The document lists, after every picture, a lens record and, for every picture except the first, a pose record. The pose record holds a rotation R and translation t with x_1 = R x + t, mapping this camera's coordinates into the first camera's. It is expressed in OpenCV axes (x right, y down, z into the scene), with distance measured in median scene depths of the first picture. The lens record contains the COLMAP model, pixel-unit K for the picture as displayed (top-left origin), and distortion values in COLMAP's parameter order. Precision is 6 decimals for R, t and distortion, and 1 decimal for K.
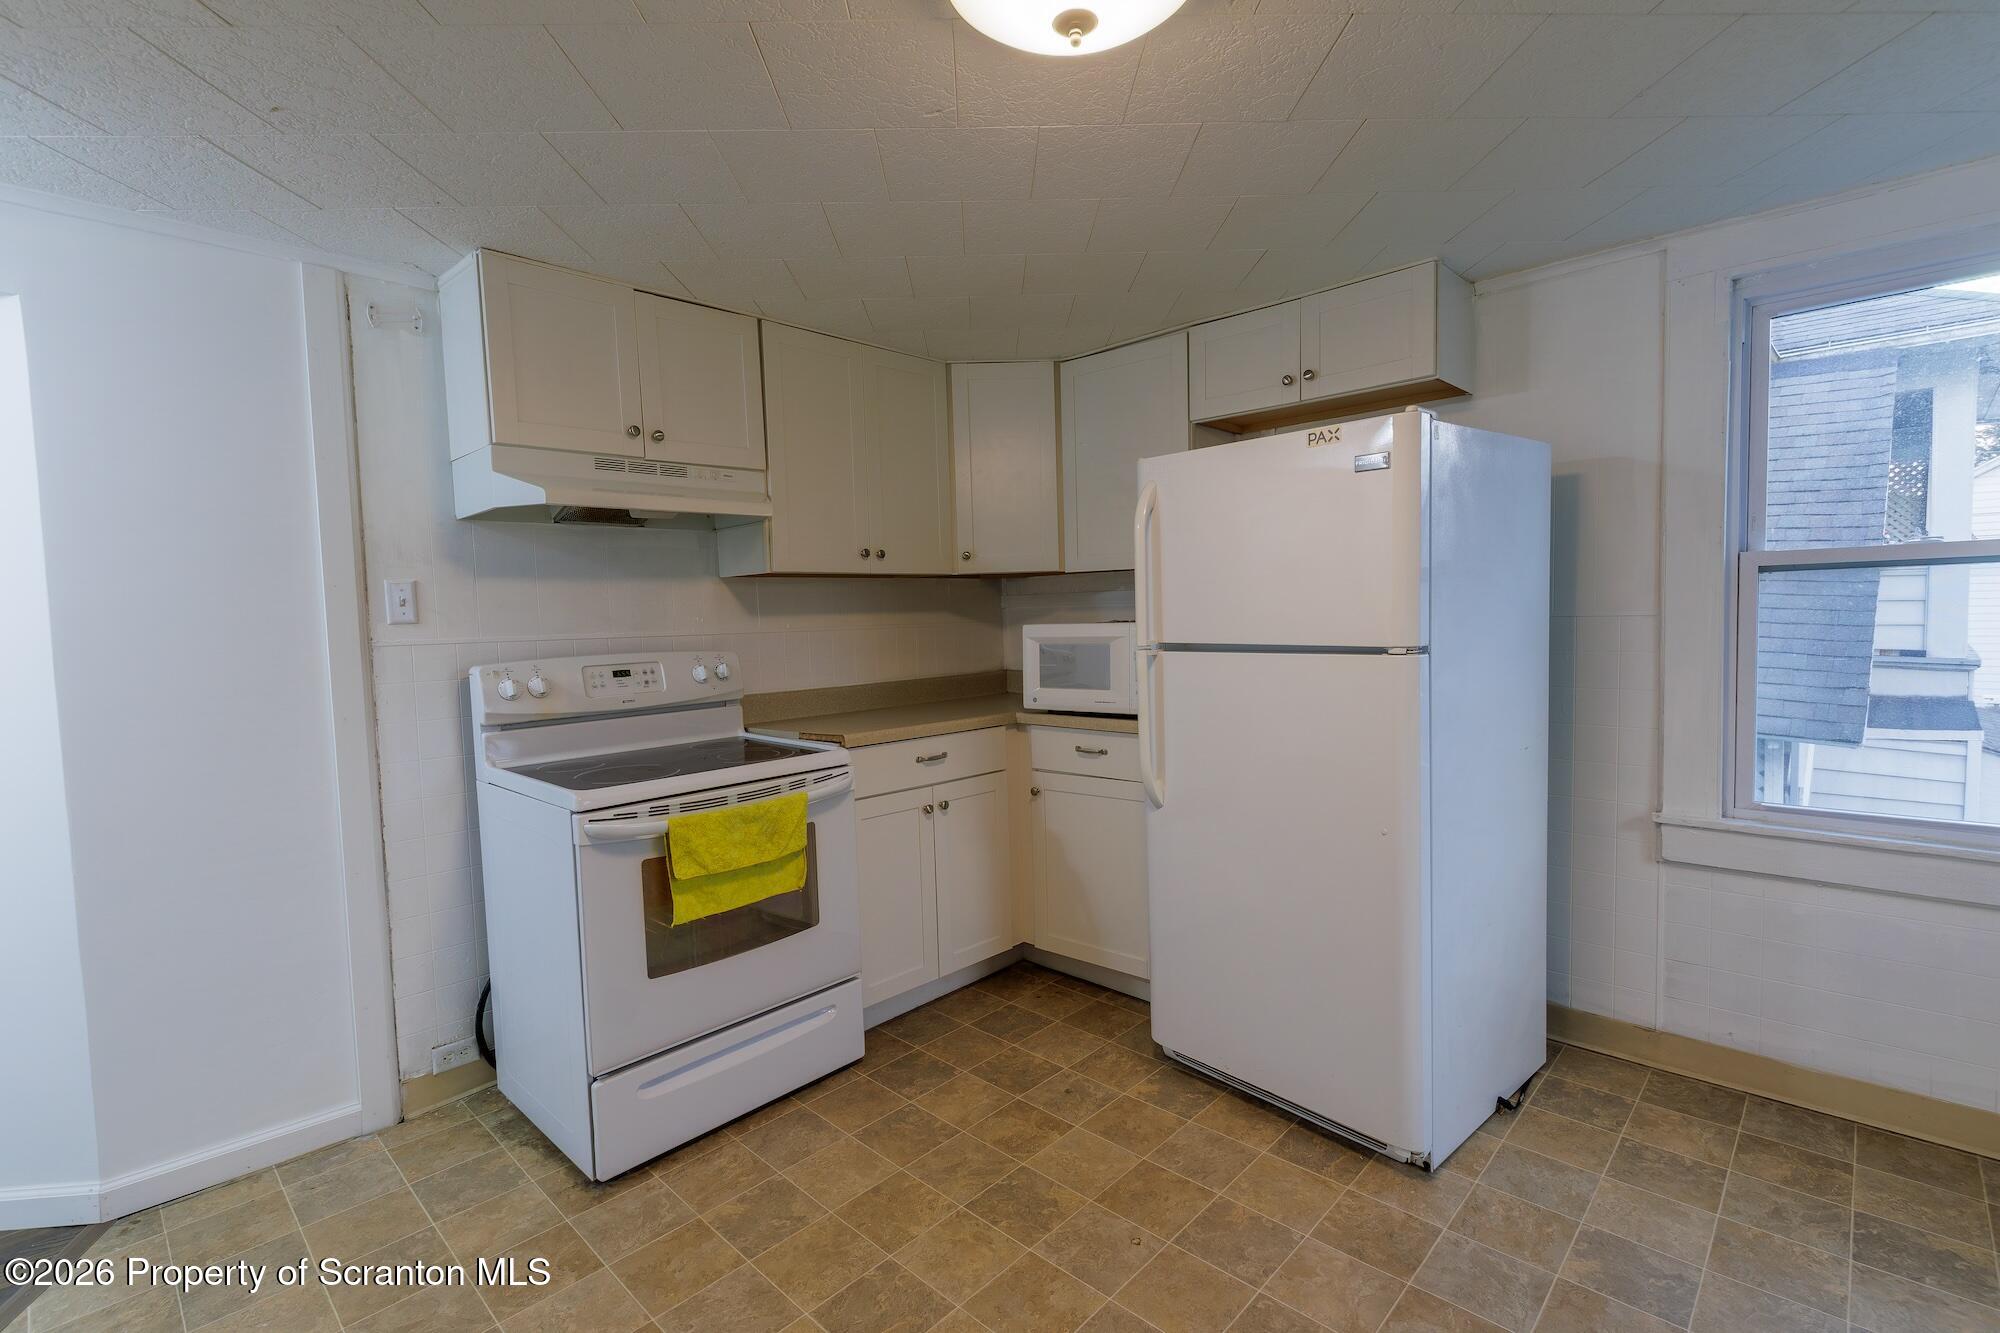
lens RADIAL K [[920.5, 0, 1001.8], [0, 920.5, 670.8], [0, 0, 1]] dist [0.008444, -0.004235]
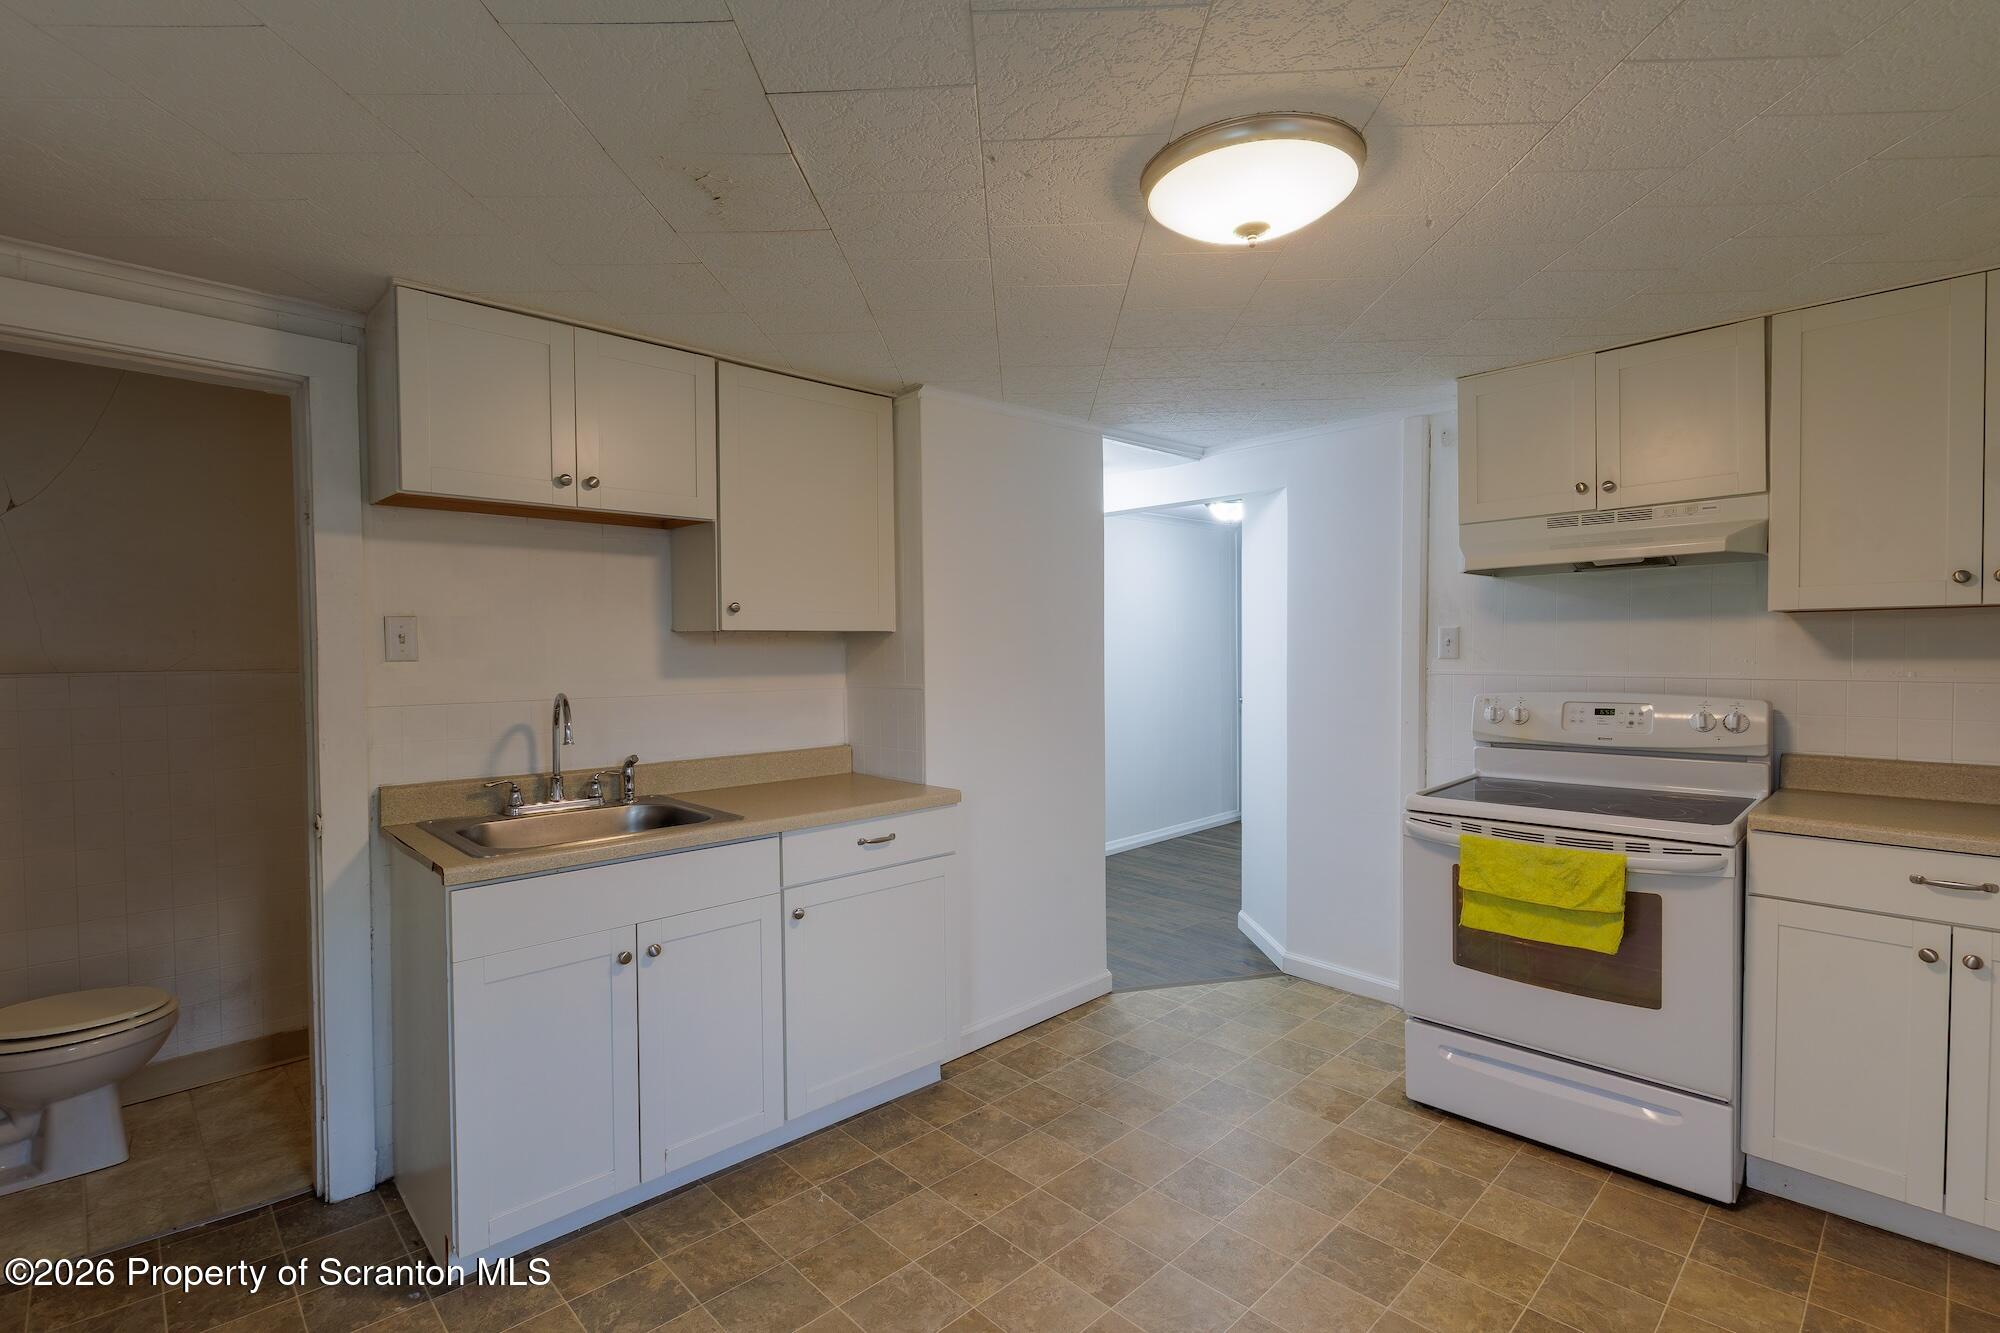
lens RADIAL K [[920.5, 0, 990.8], [0, 920.5, 663.0], [0, 0, 1]] dist [0.008444, -0.004235]
pose [[-0.056080, 0.047030, -0.997318, 0.775166], [-0.048013, 0.997607, 0.049743, -0.082036], [0.997271, 0.050674, -0.053688, 0.408646]]
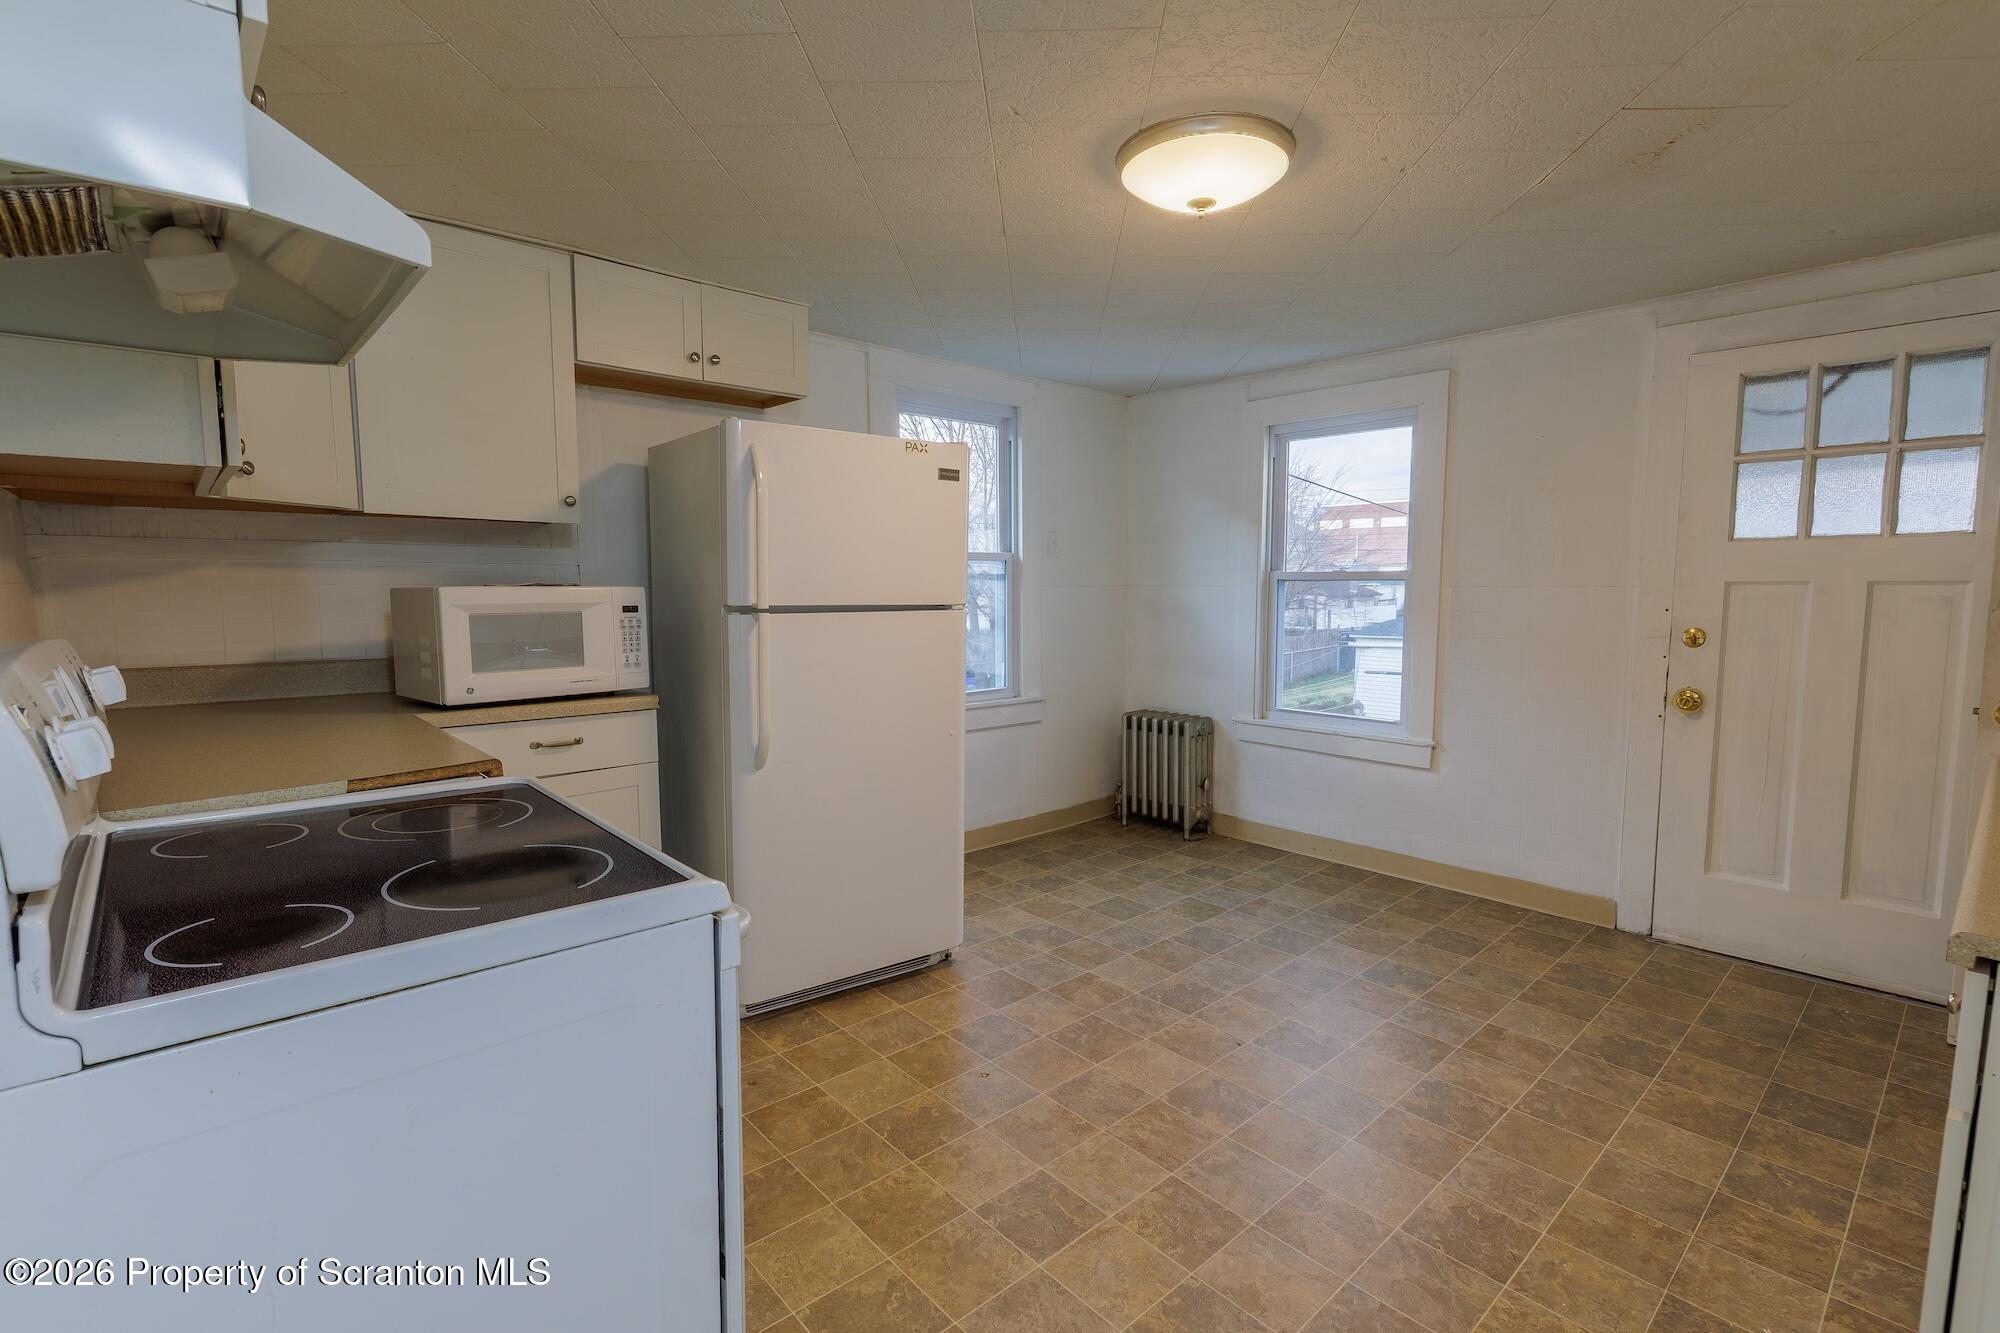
lens RADIAL K [[920.5, 0, 1017.9], [0, 920.5, 662.5], [0, 0, 1]] dist [0.008444, -0.004235]
pose [[0.061410, -0.063712, 0.996077, -0.866132], [0.056125, 0.996602, 0.060286, -0.012739], [-0.996533, 0.052203, 0.064777, 0.685438]]
